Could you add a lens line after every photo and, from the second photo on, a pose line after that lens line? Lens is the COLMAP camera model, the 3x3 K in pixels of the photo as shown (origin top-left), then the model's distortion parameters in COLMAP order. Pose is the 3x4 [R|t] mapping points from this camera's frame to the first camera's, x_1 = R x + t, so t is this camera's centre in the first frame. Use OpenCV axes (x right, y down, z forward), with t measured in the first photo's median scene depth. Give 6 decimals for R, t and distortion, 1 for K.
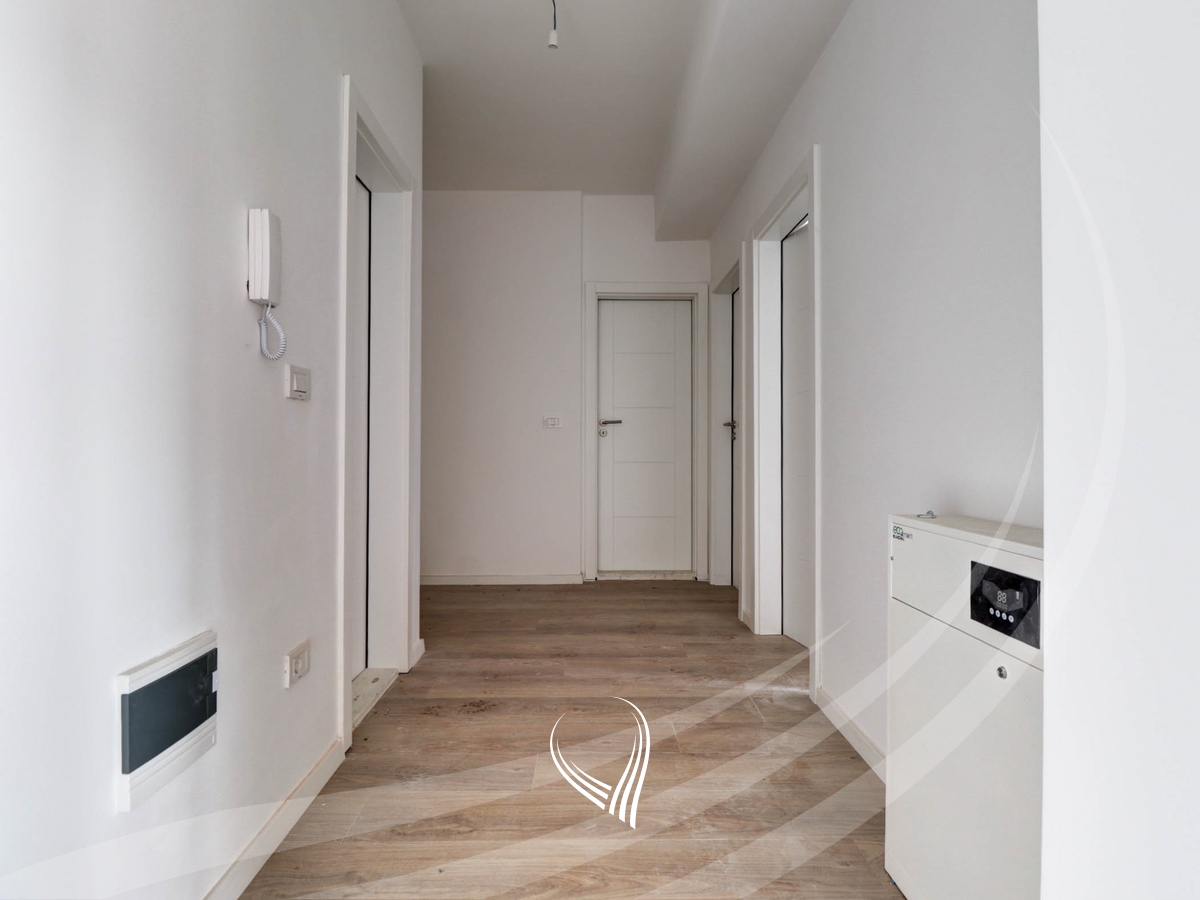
lens RADIAL K [[643.7, 0, 599.3], [0, 643.7, 451.1], [0, 0, 1]] dist [0.006329, -0.000045]
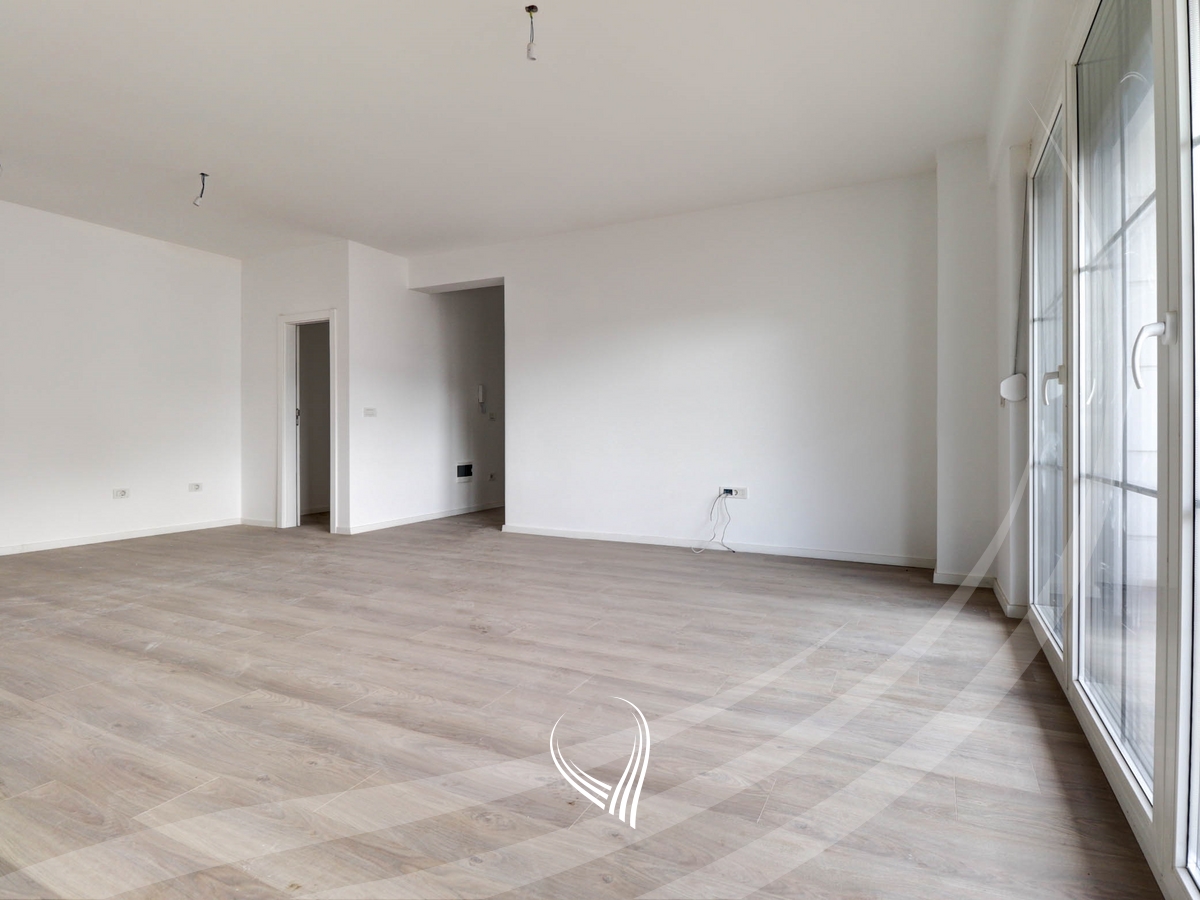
lens RADIAL K [[643.7, 0, 601.2], [0, 643.7, 442.6], [0, 0, 1]] dist [0.006329, -0.000045]
pose [[0.879116, 0.003588, -0.476594, 3.018981], [-0.001822, 0.999990, 0.004169, 0.077292], [0.476604, -0.002797, 0.879114, -3.349321]]
